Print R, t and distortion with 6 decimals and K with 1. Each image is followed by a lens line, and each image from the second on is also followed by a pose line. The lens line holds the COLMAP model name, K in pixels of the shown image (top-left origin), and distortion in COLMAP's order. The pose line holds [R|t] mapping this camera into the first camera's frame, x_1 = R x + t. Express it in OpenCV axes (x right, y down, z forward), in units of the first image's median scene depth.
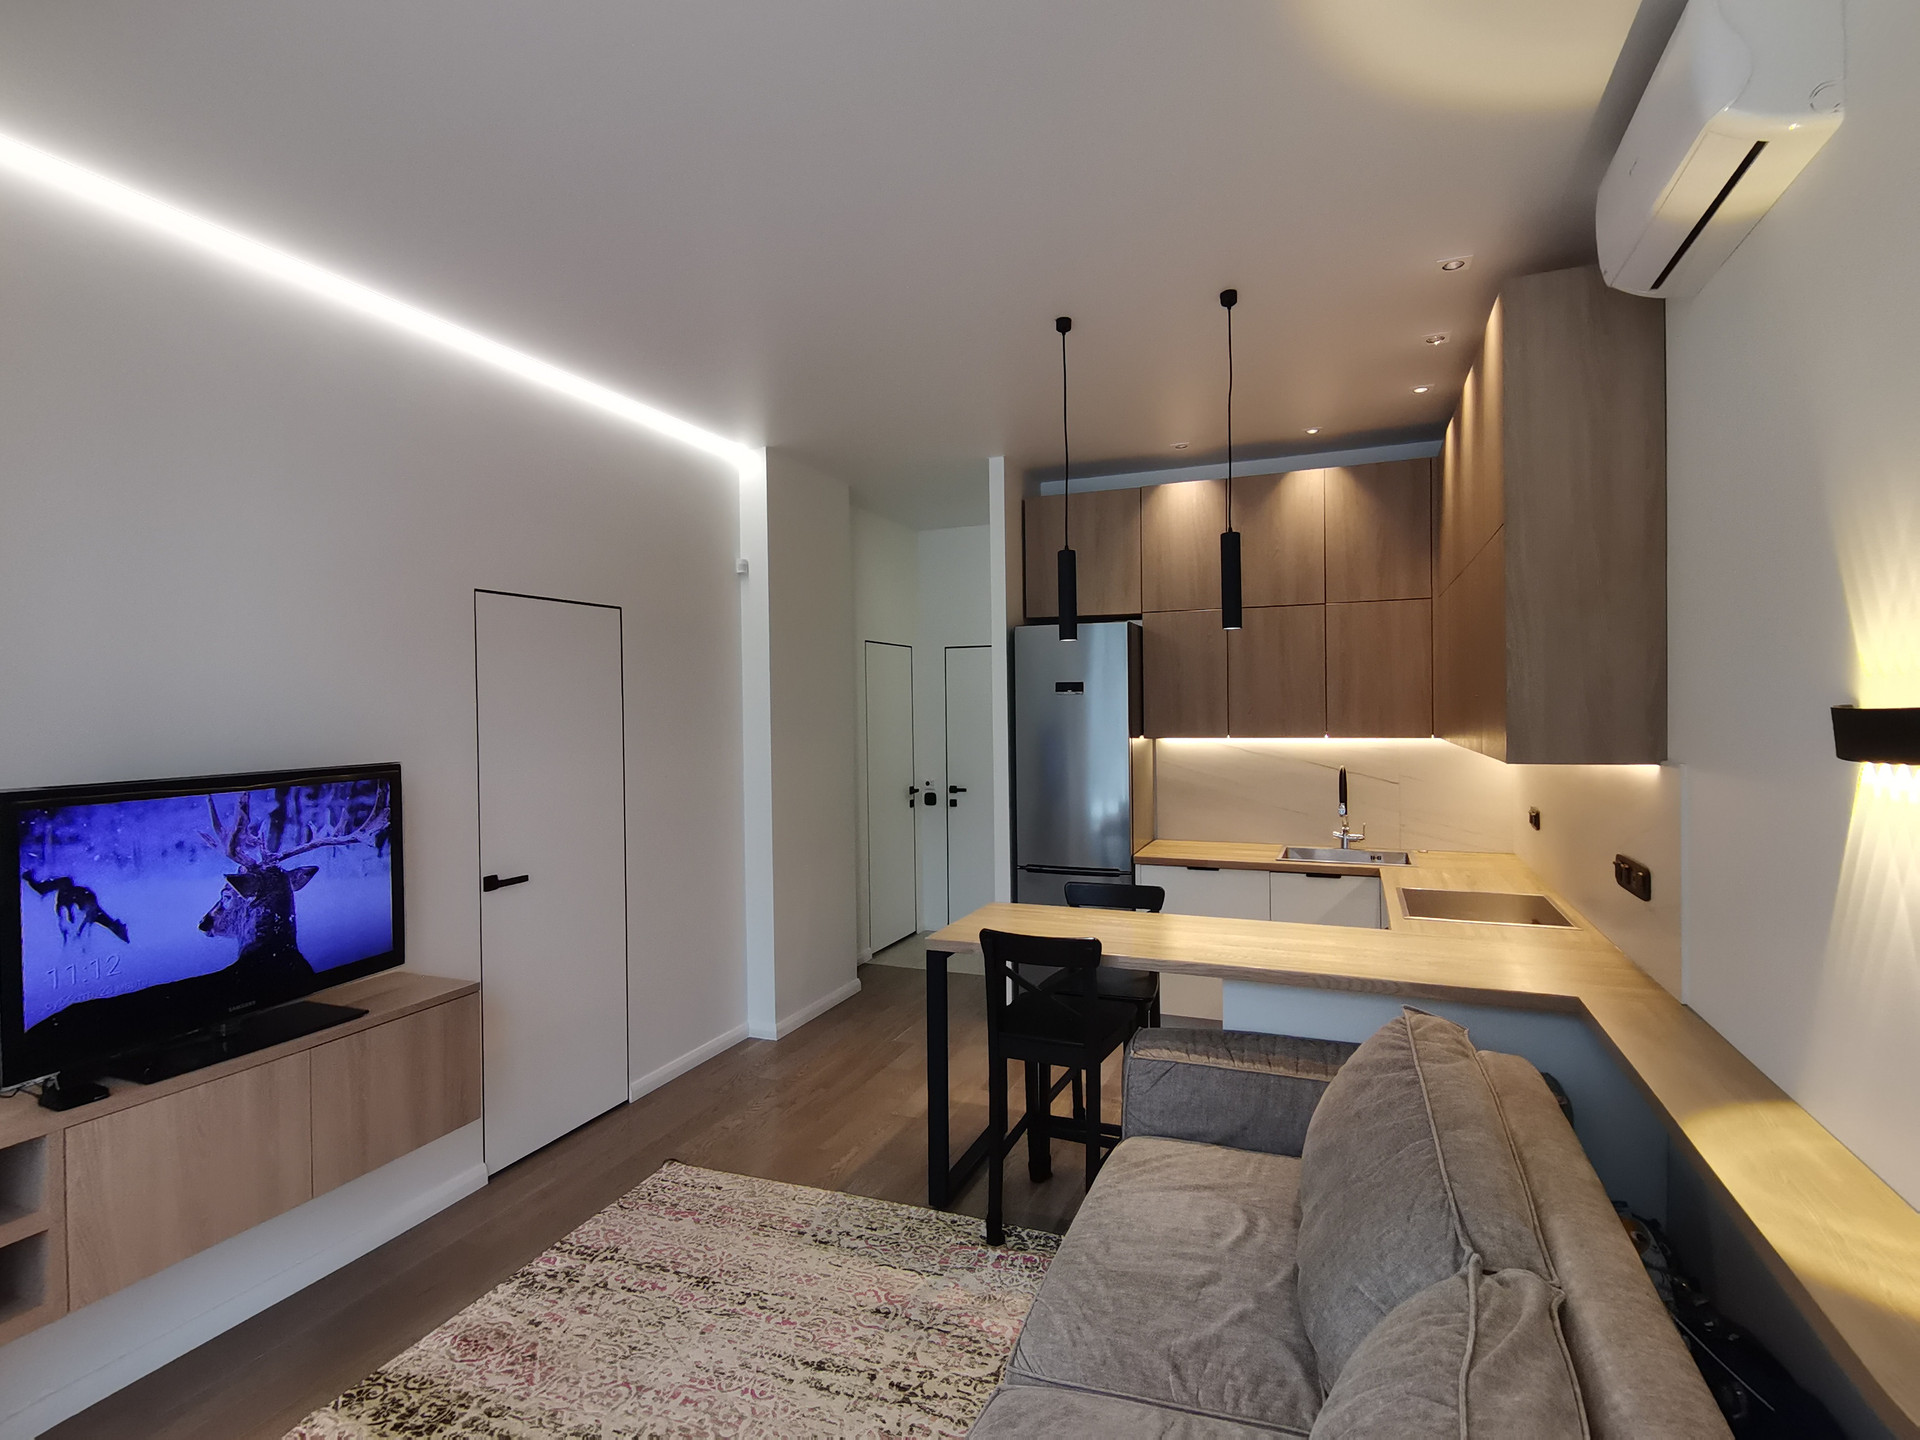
lens RADIAL K [[963.5, 0, 960.0], [0, 963.5, 720.0], [0, 0, 1]] dist [0.006300, -0.008175]
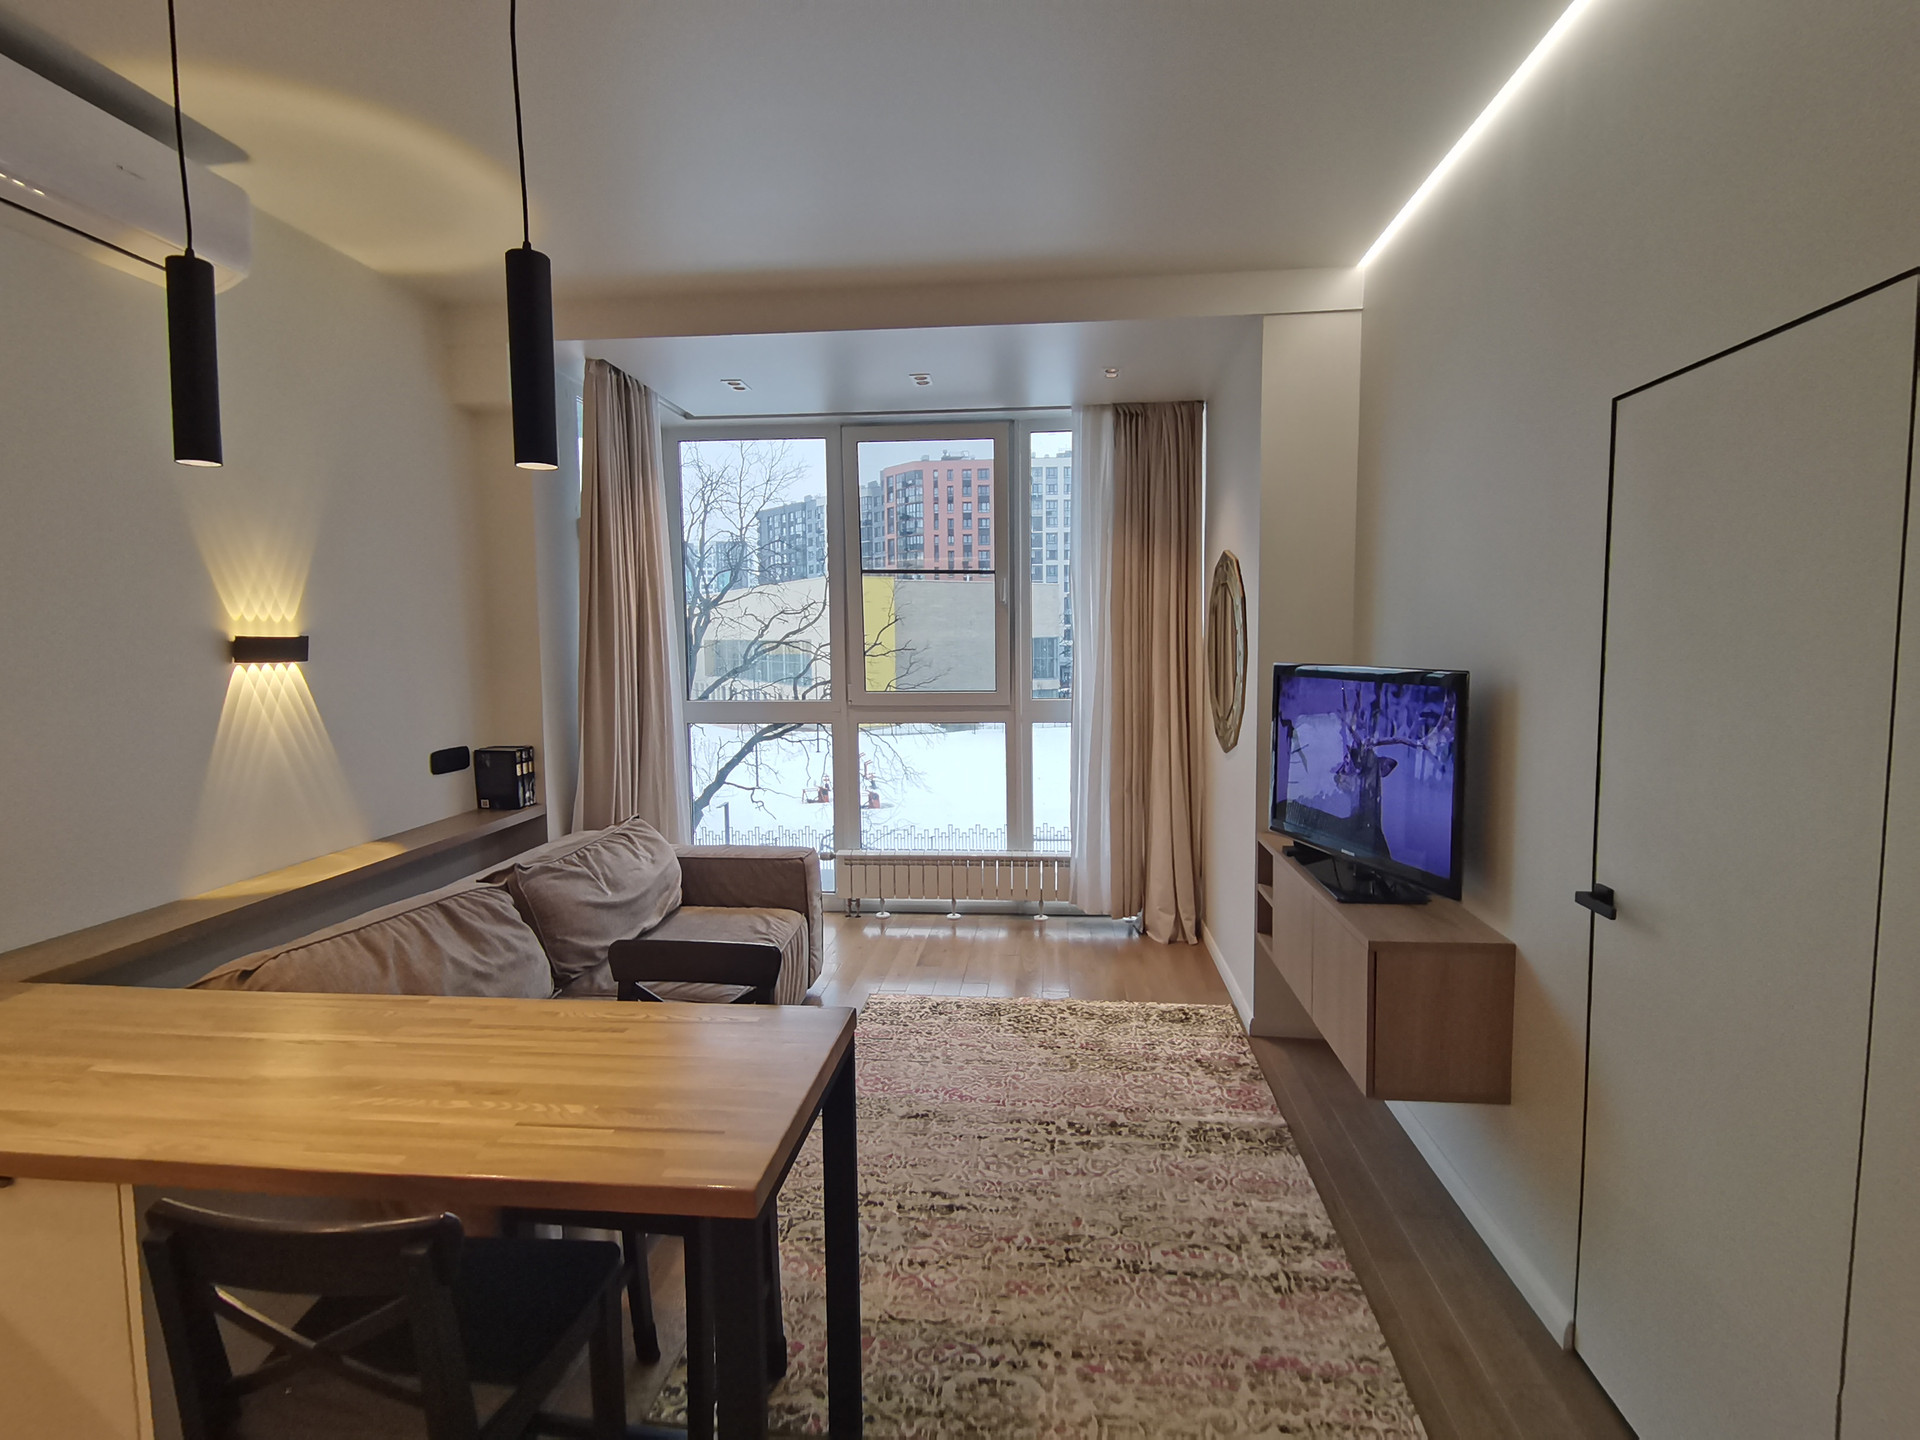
lens RADIAL K [[928.9, 0, 984.8], [0, 928.9, 716.6], [0, 0, 1]] dist [0.001525, -0.000325]
pose [[-0.962257, 0.041905, -0.268898, 0.075361], [0.015360, 0.994862, 0.100073, -0.011053], [0.271710, 0.092166, -0.957956, 1.780139]]
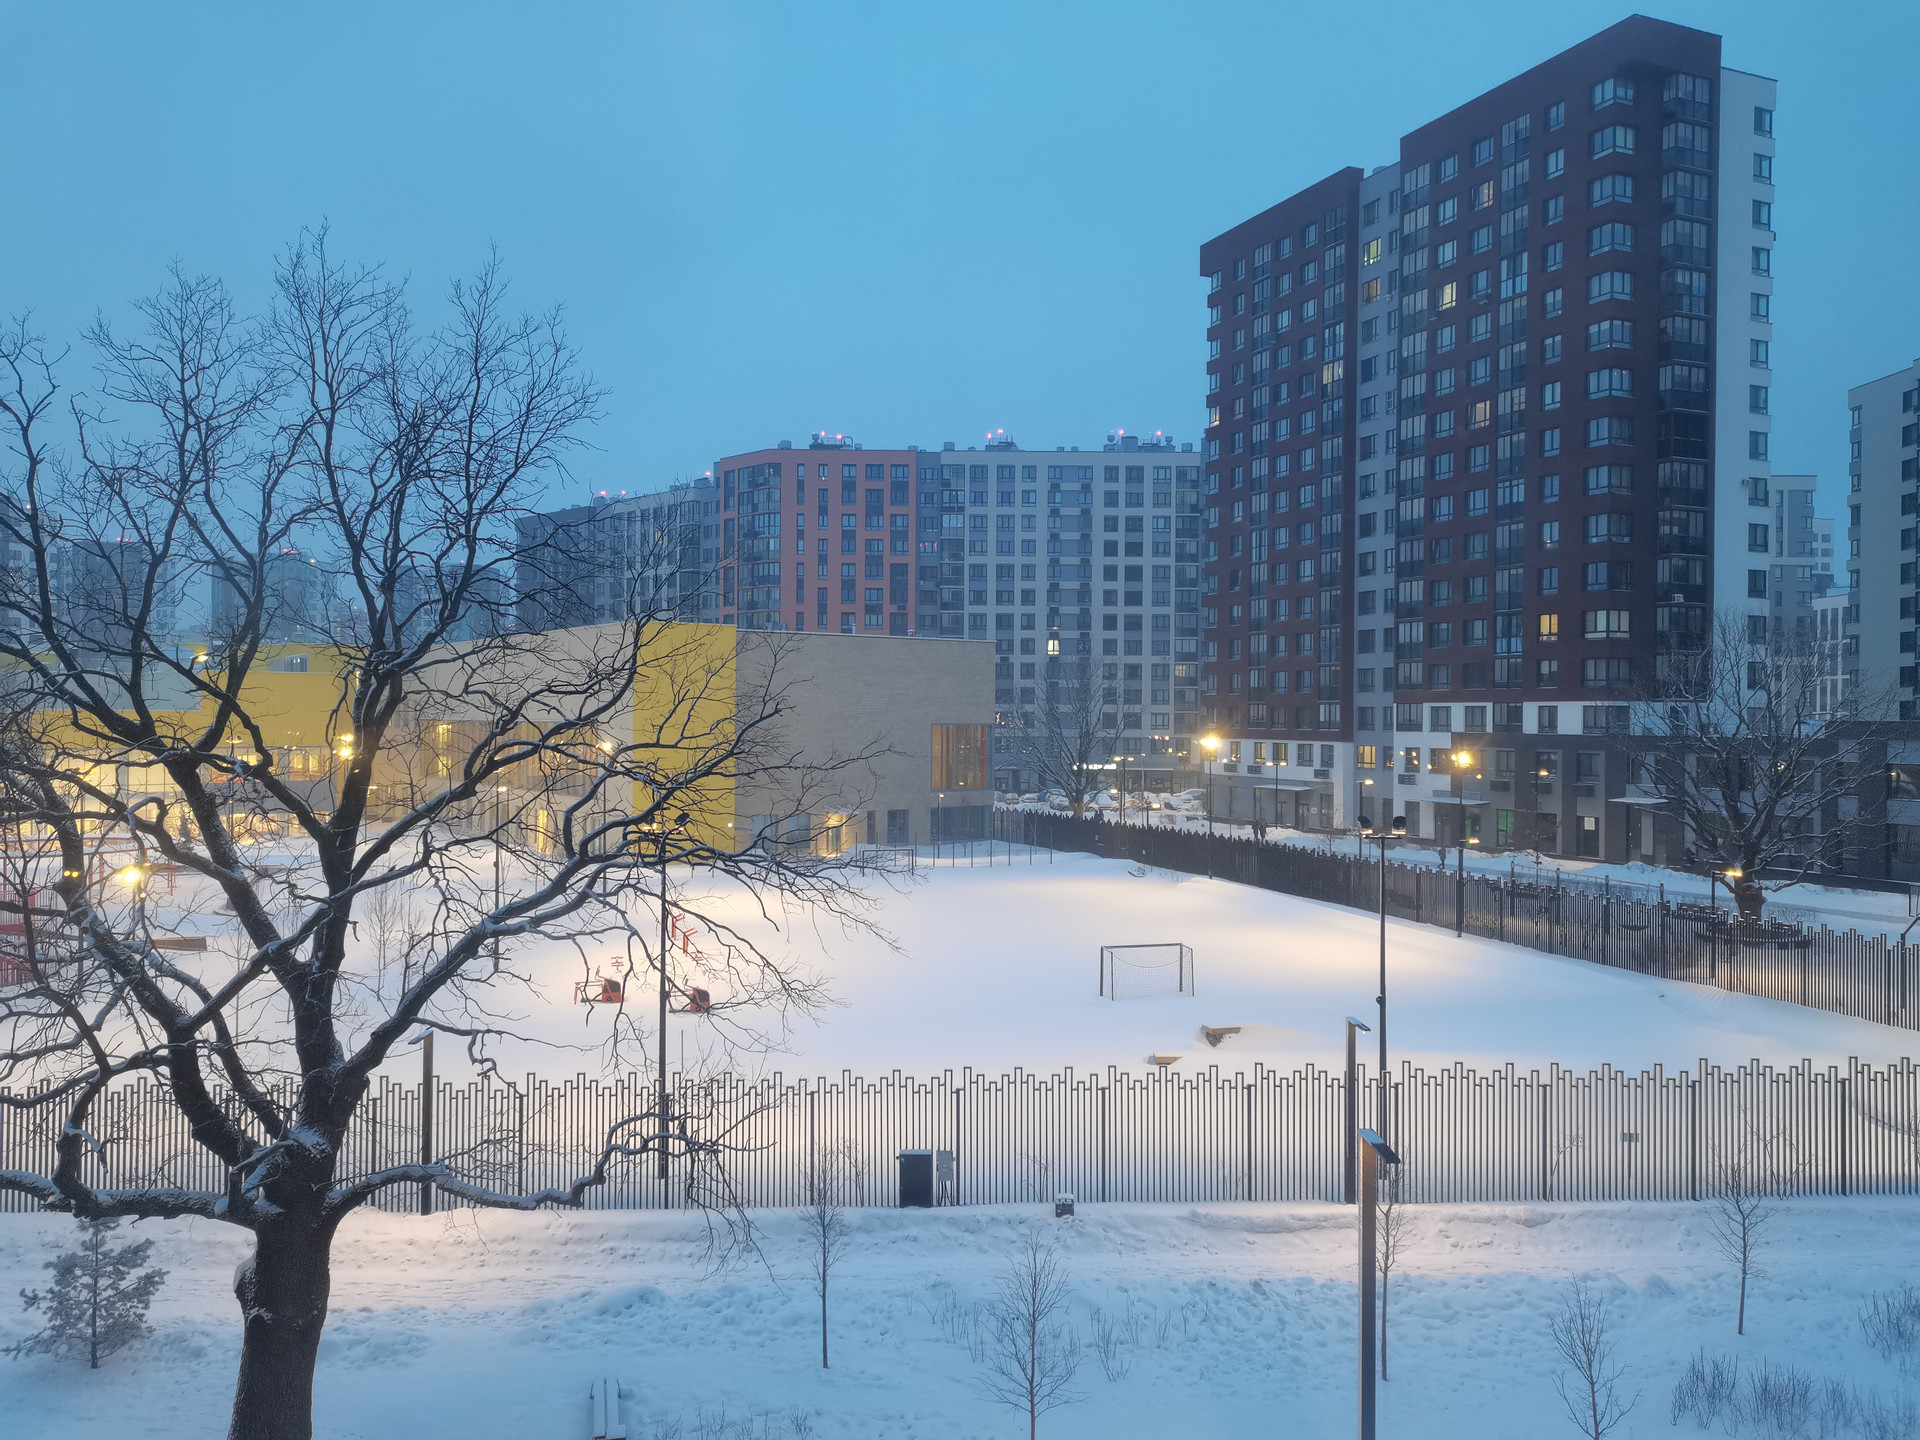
lens RADIAL K [[1445.8, 0, 960.5], [0, 1445.8, 714.4], [0, 0, 1]] dist [0.051093, -0.041618]
pose [[-0.943883, 0.000637, -0.330278, 0.068186], [-0.002784, 0.999947, 0.009885, -0.014134], [0.330267, 0.010250, -0.943832, 1.682890]]
